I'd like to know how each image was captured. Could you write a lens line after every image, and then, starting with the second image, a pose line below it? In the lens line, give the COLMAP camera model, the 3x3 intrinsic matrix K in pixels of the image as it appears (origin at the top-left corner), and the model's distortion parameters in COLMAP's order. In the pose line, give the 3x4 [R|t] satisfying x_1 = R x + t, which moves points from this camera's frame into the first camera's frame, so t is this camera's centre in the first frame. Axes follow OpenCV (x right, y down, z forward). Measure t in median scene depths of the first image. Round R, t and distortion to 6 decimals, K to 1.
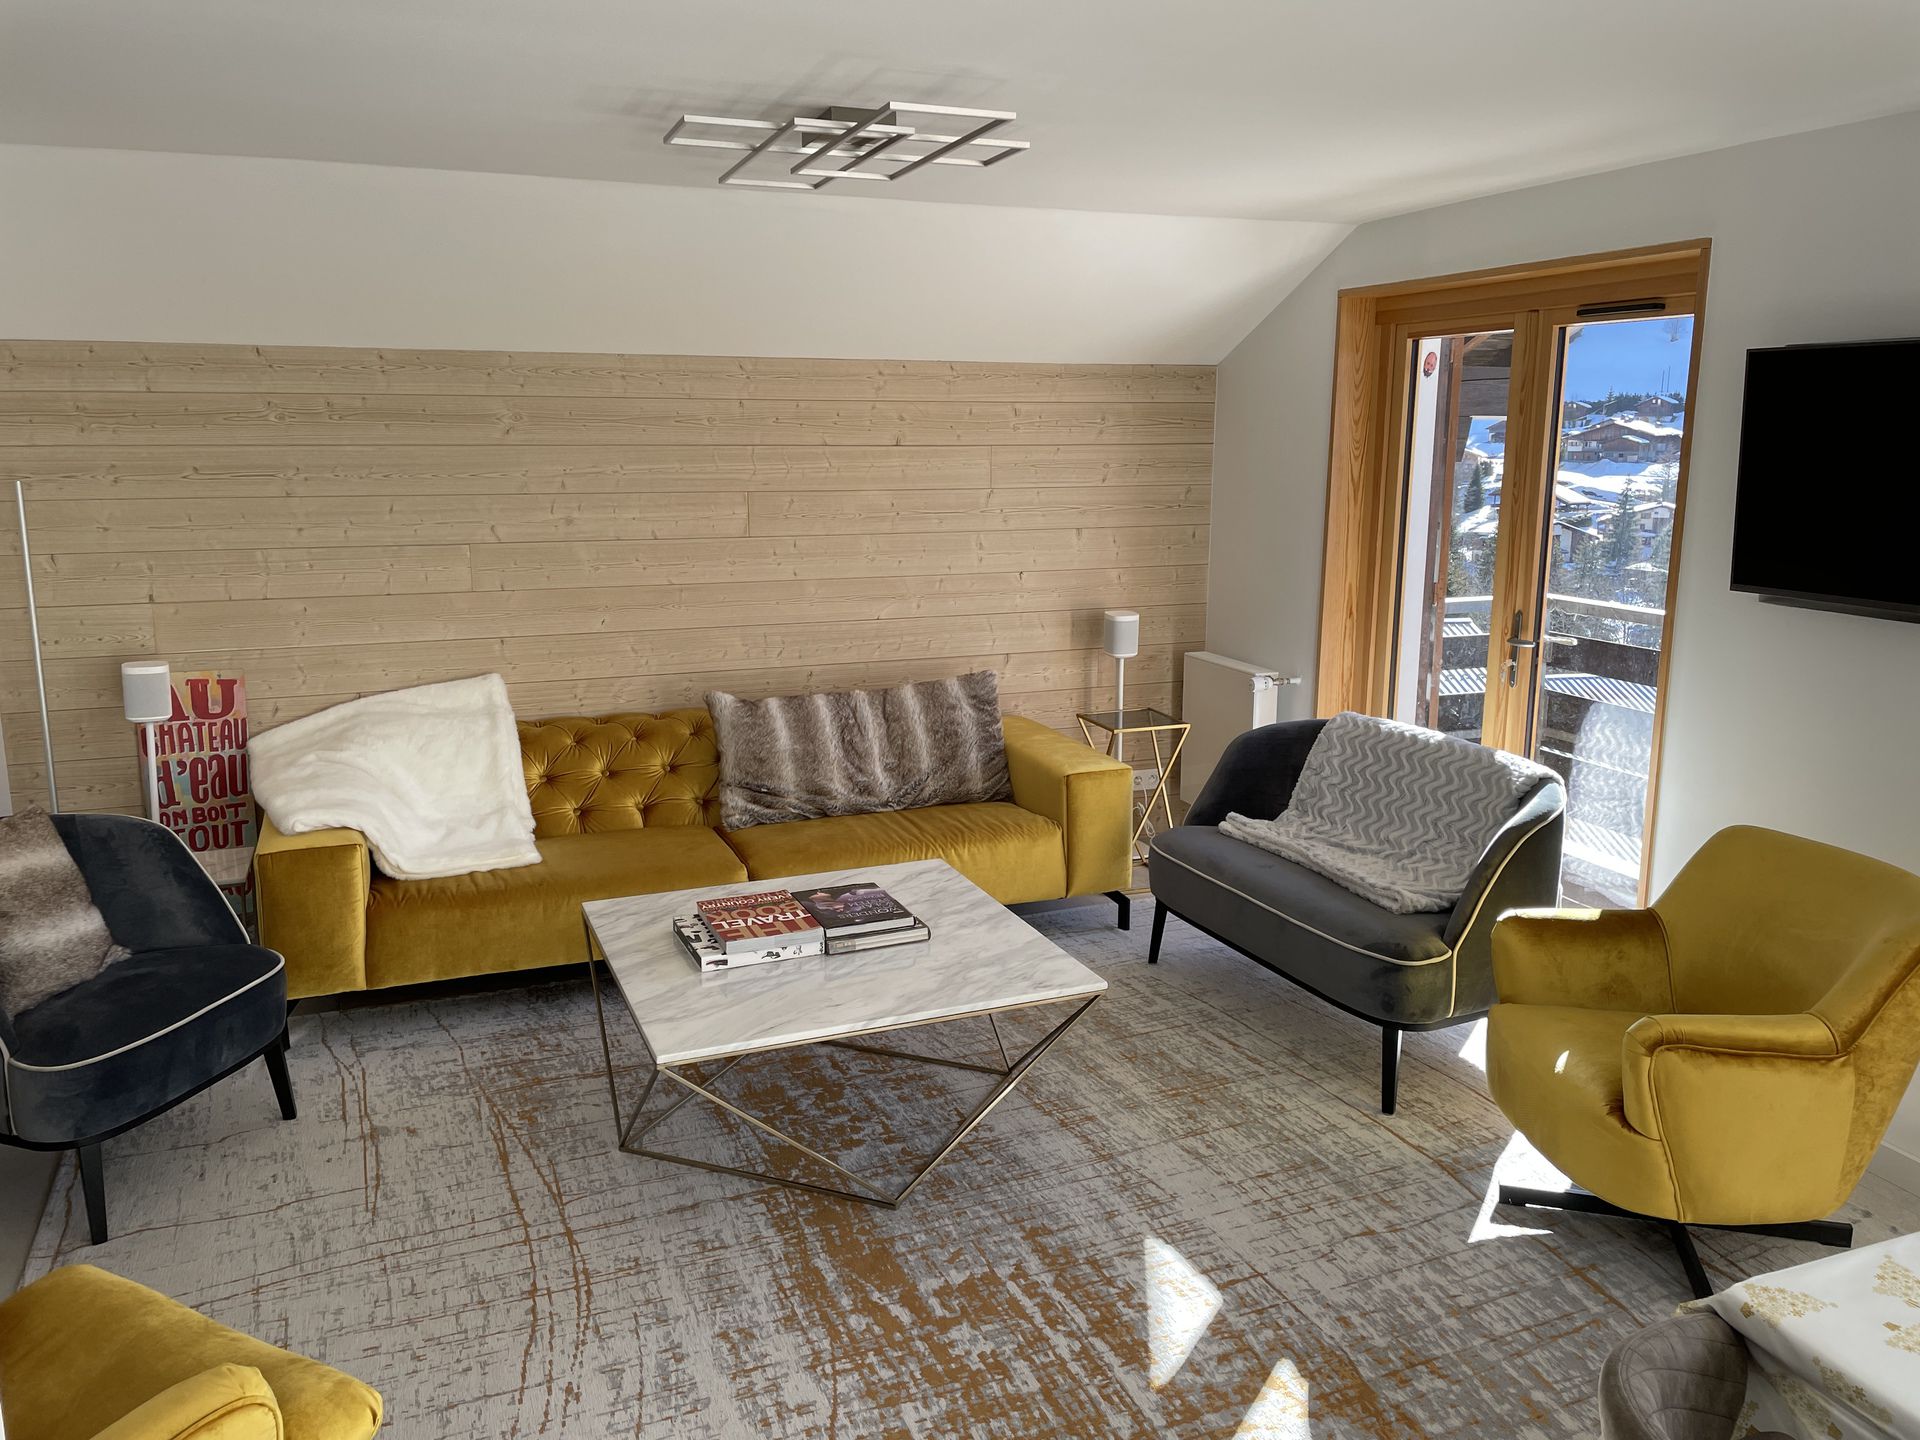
lens RADIAL K [[1449.9, 0, 957.6], [0, 1449.9, 713.5], [0, 0, 1]] dist [0.079423, -0.024114]
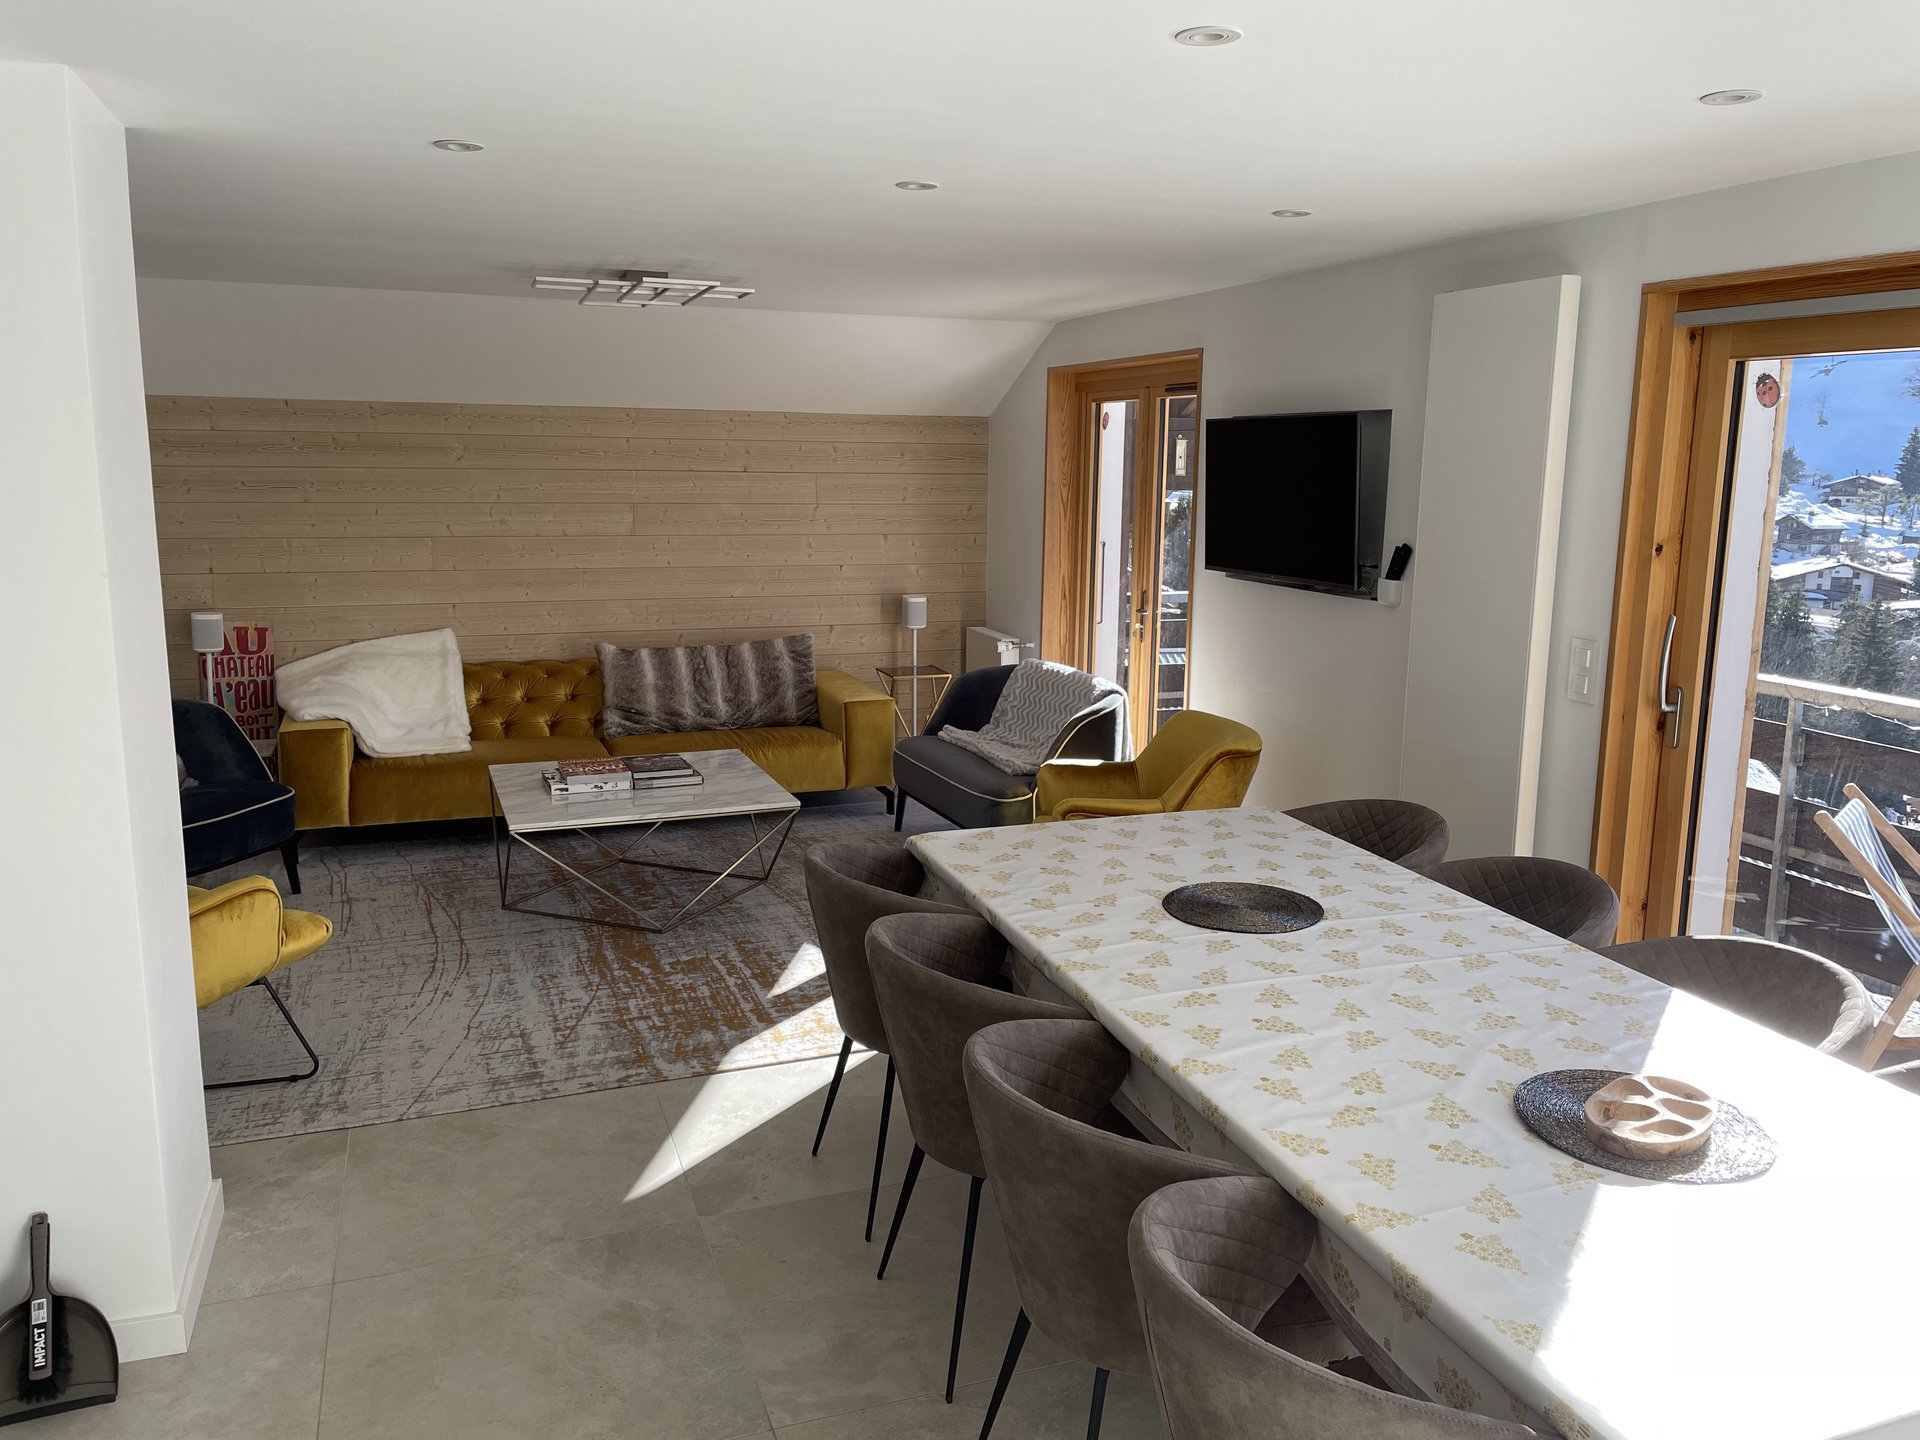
lens RADIAL K [[1449.9, 0, 965.6], [0, 1449.9, 719.8], [0, 0, 1]] dist [0.079423, -0.024114]
pose [[0.999829, 0.011847, -0.014182, 0.220169], [-0.012082, 0.999789, -0.016590, 0.083770], [0.013983, 0.016759, 0.999762, -0.440684]]
